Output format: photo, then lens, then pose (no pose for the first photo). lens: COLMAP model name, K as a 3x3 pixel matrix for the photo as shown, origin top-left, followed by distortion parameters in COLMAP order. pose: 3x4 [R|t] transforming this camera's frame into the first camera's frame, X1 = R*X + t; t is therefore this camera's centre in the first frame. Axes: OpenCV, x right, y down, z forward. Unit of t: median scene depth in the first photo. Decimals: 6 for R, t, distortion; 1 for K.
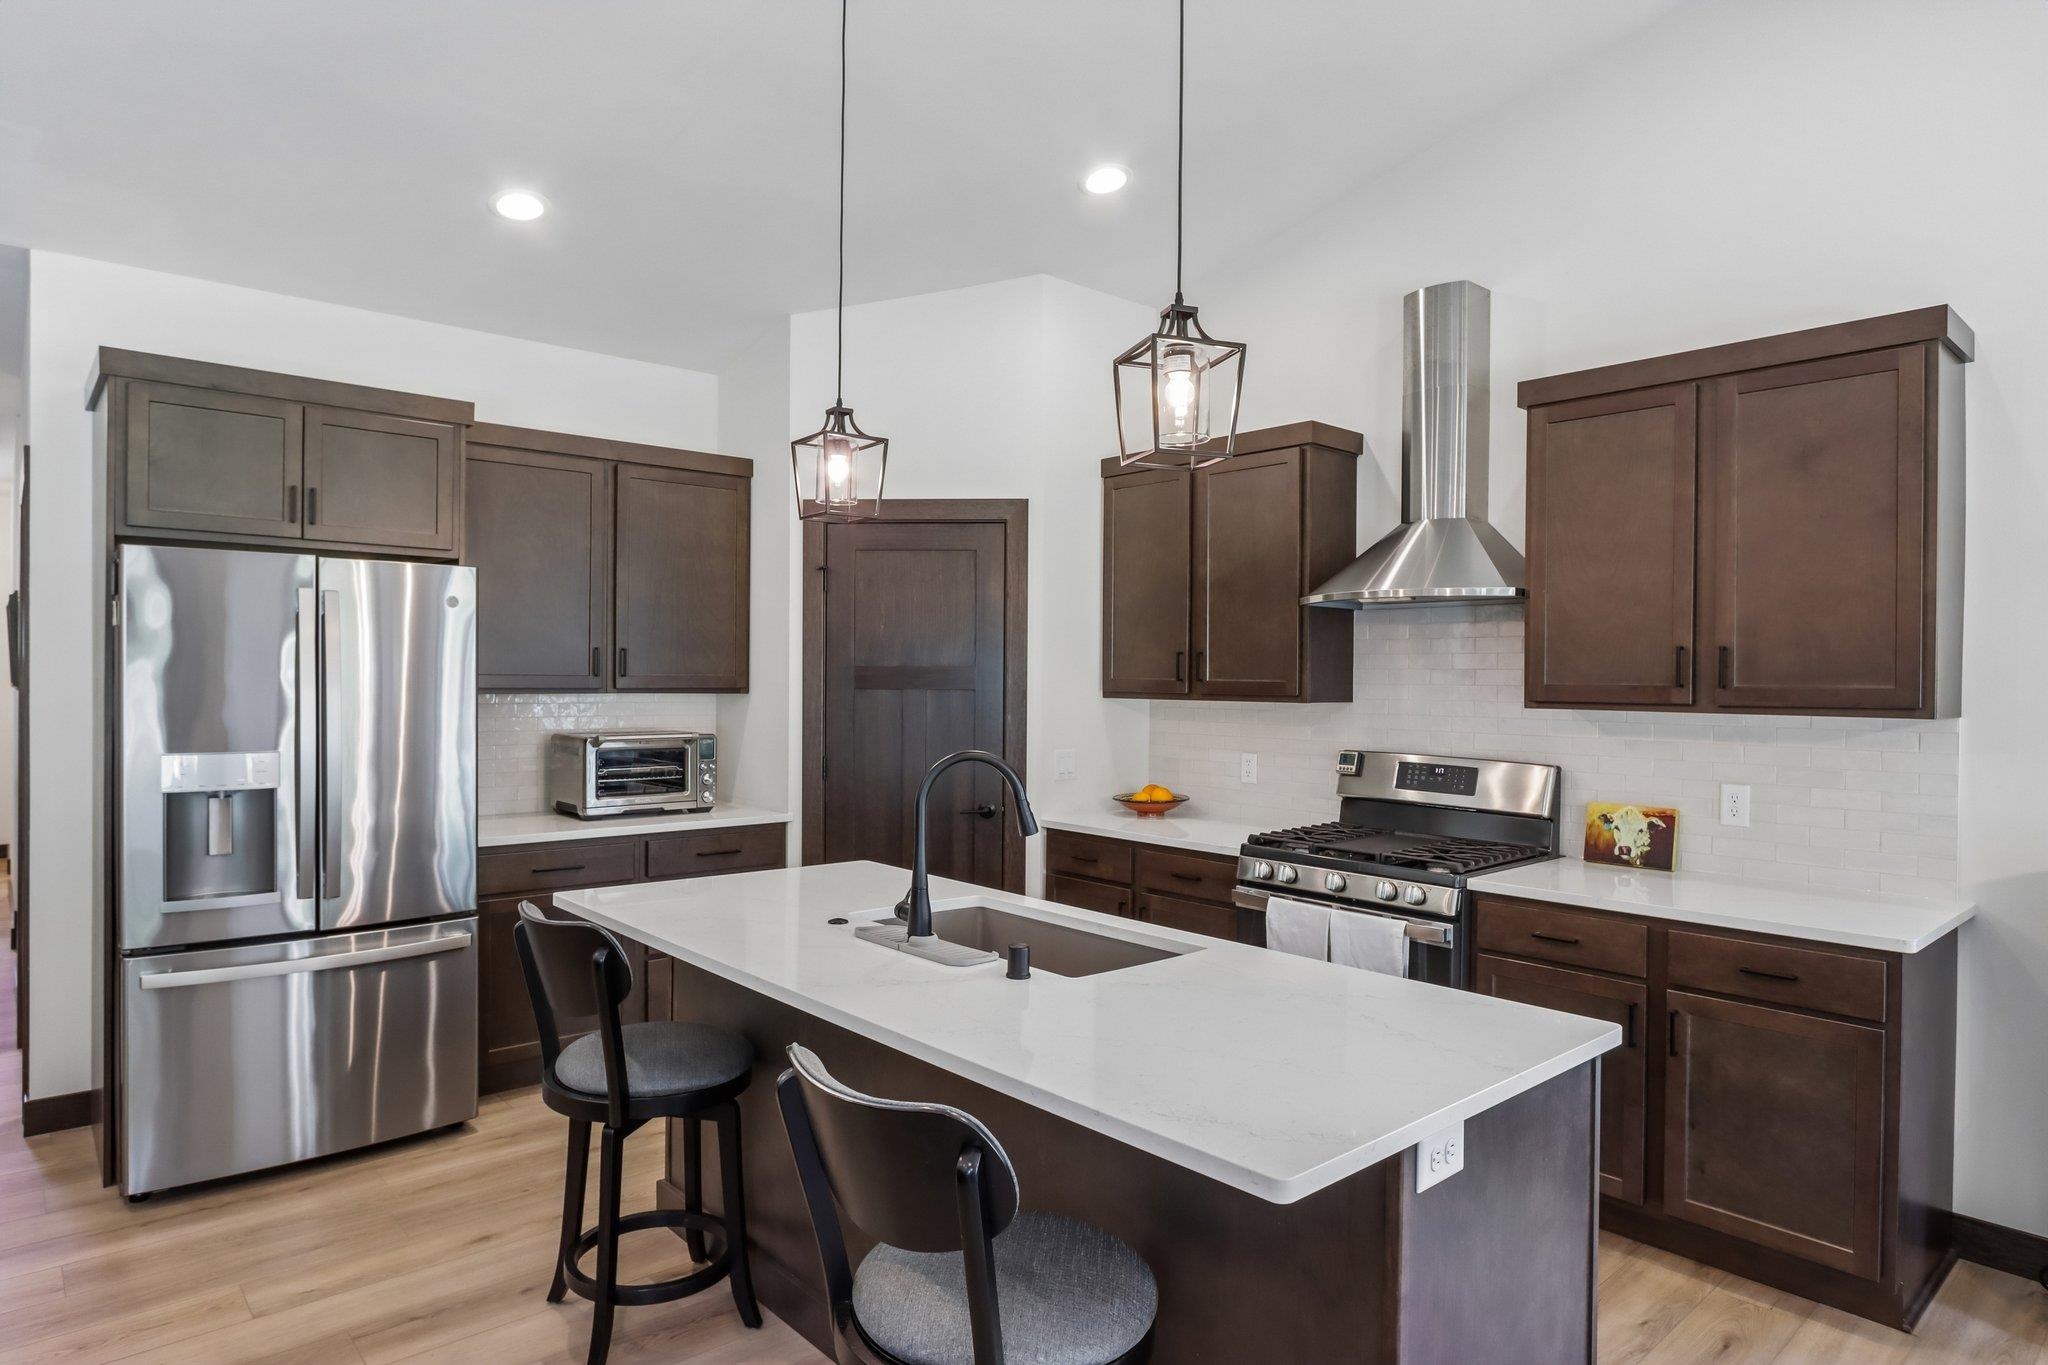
lens RADIAL K [[1181.2, 0, 1007.5], [0, 1181.2, 681.4], [0, 0, 1]] dist [-0.017989, 0.005328]
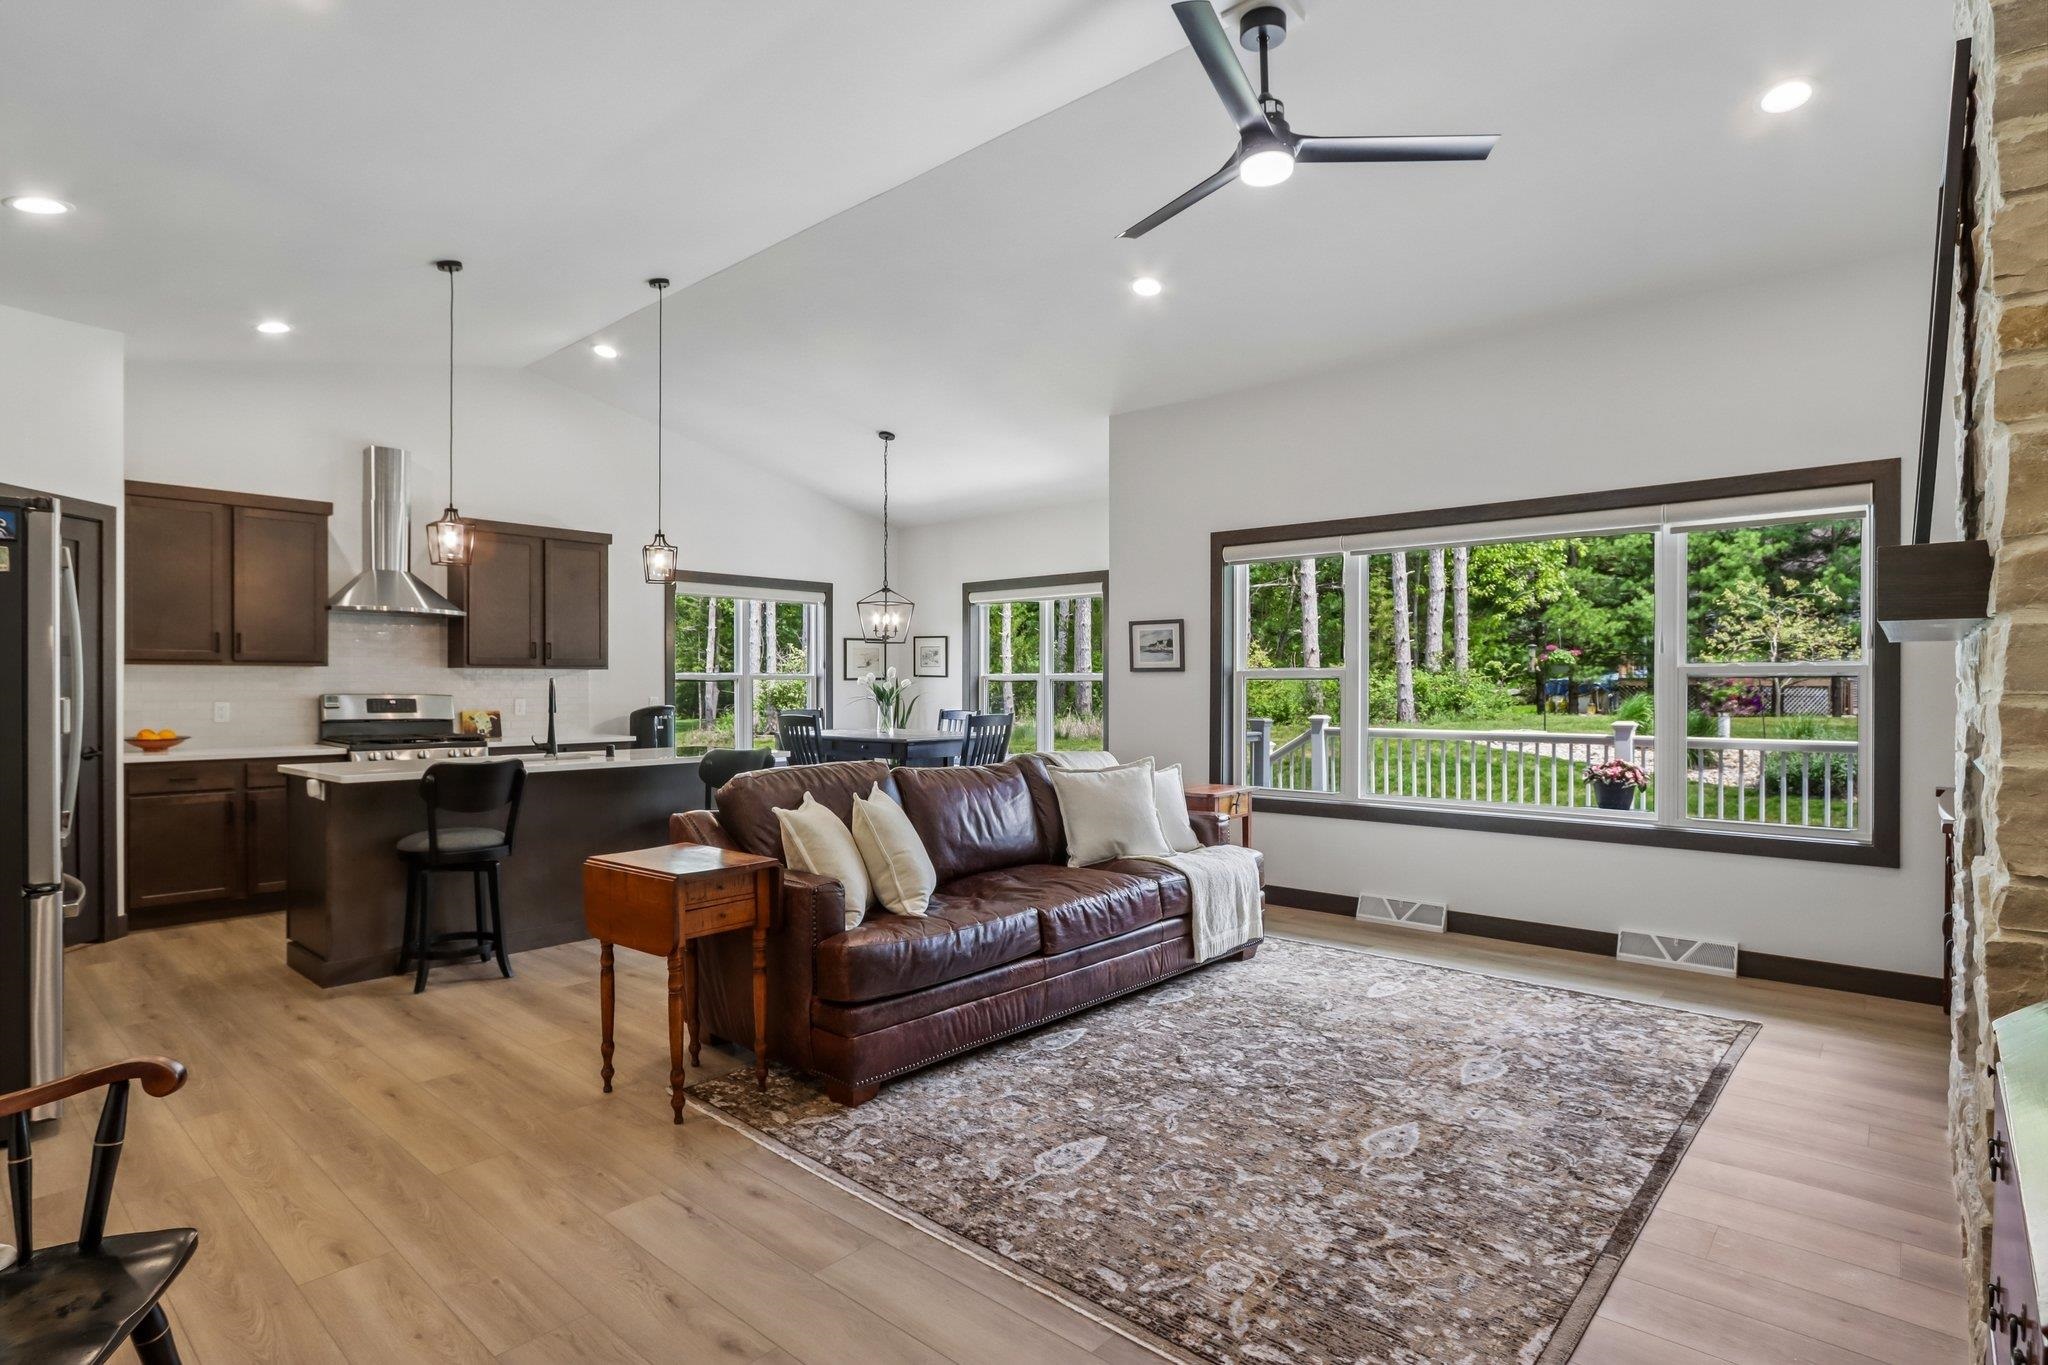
lens RADIAL K [[1040.4, 0, 1016.1], [0, 1040.4, 687.7], [0, 0, 1]] dist [-0.016325, 0.002779]
pose [[-0.121088, -0.011031, 0.992580, -1.493464], [0.004041, 0.999924, 0.011606, 0.039924], [-0.992634, 0.005417, -0.121034, 0.212213]]
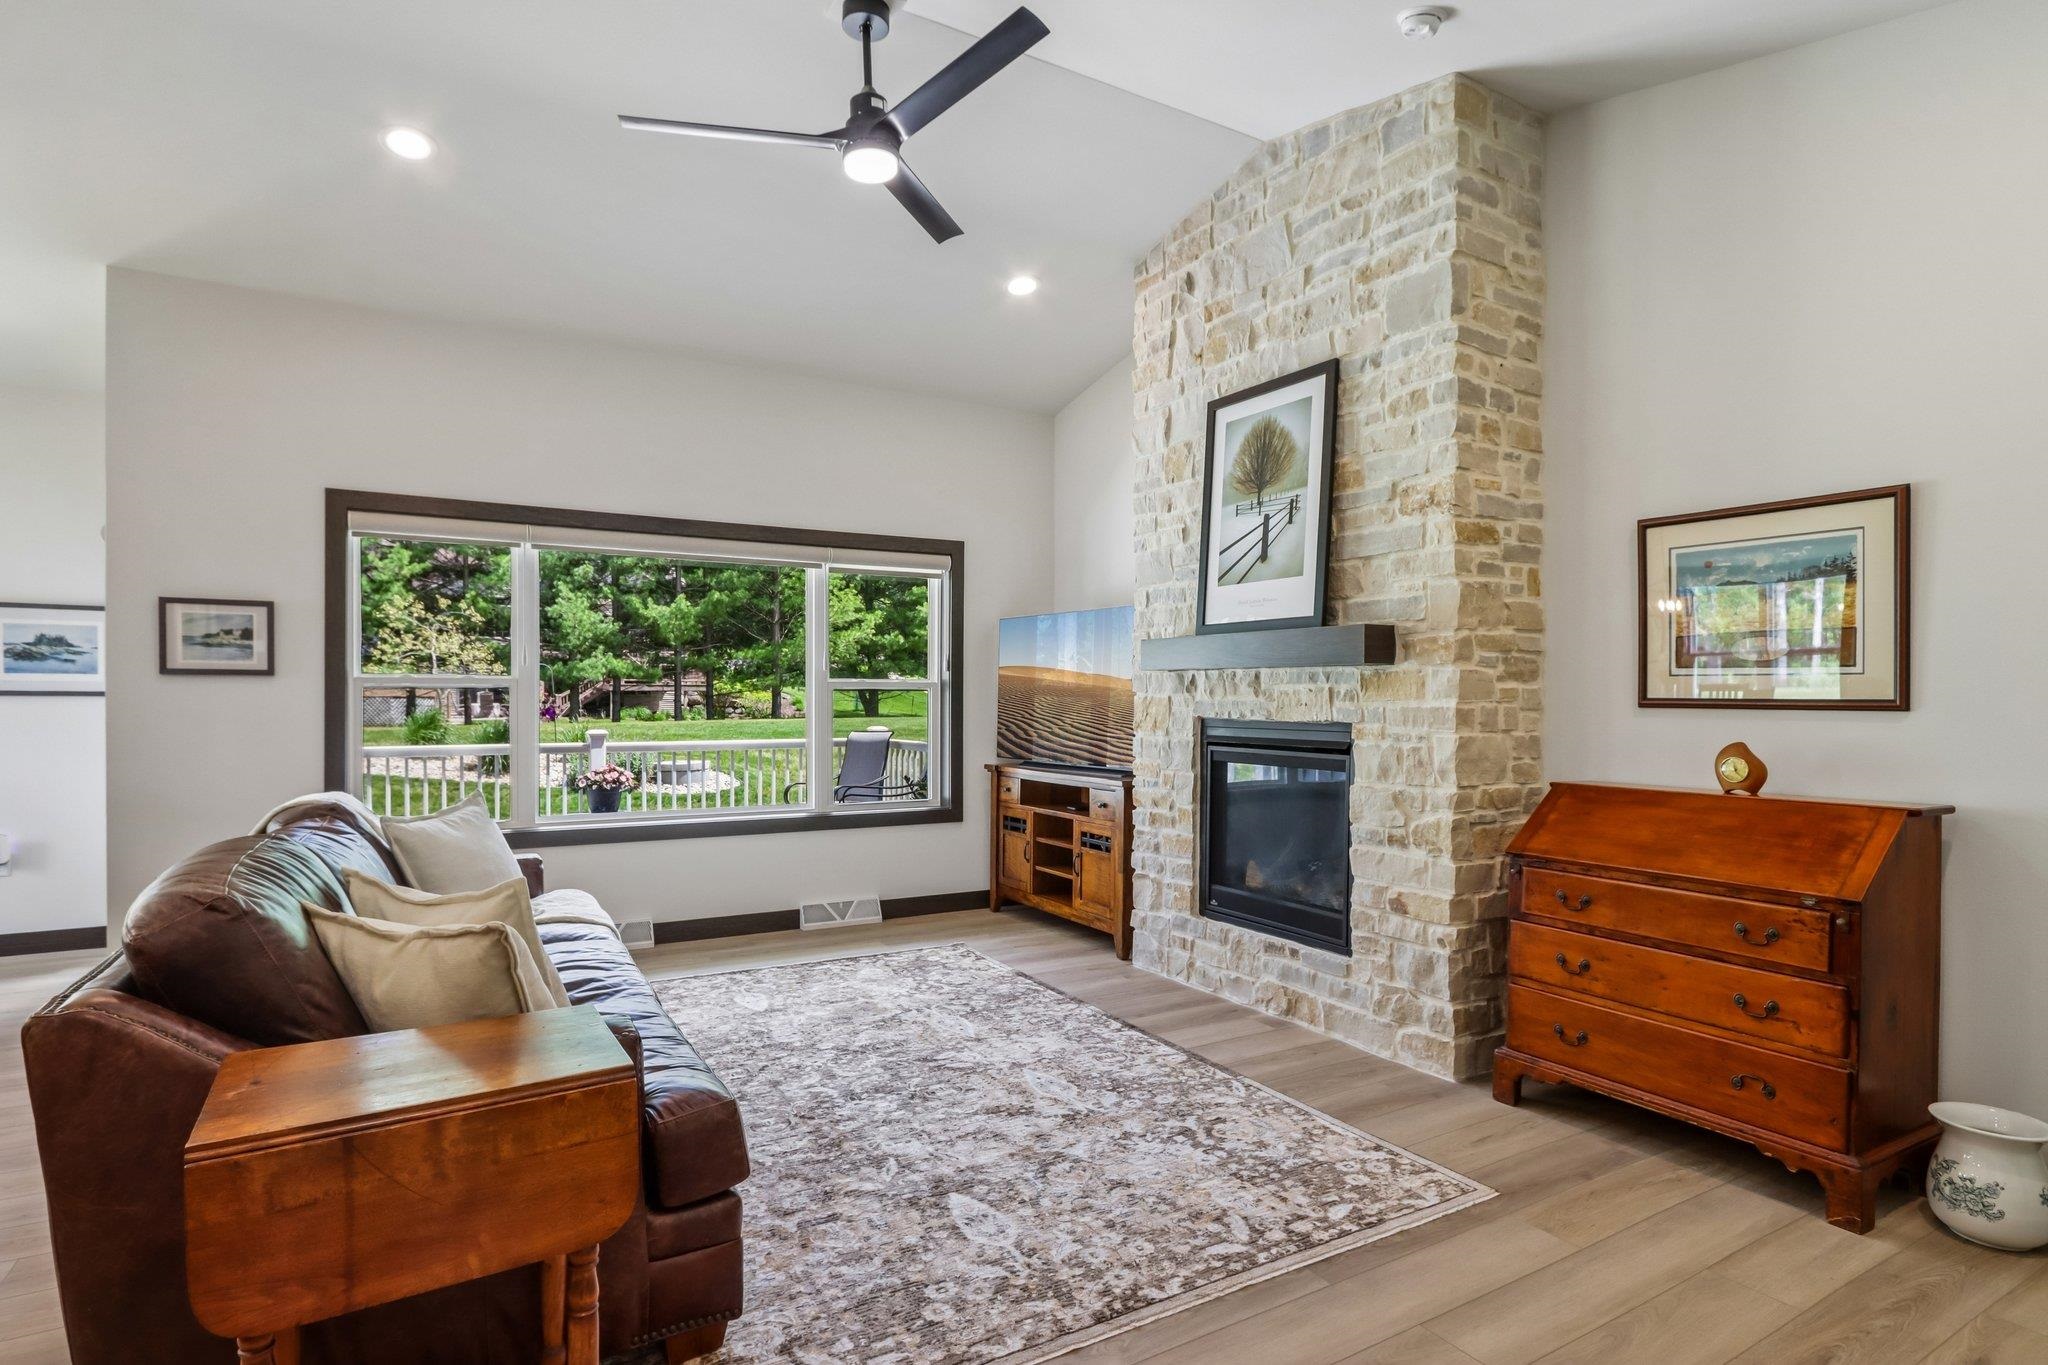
lens RADIAL K [[1040.4, 0, 1004.0], [0, 1040.4, 707.6], [0, 0, 1]] dist [-0.016325, 0.002779]
pose [[-0.981125, -0.014707, 0.192813, -0.901585], [-0.011830, 0.999801, 0.016065, 0.041884], [-0.193010, 0.013481, -0.981104, 0.736722]]
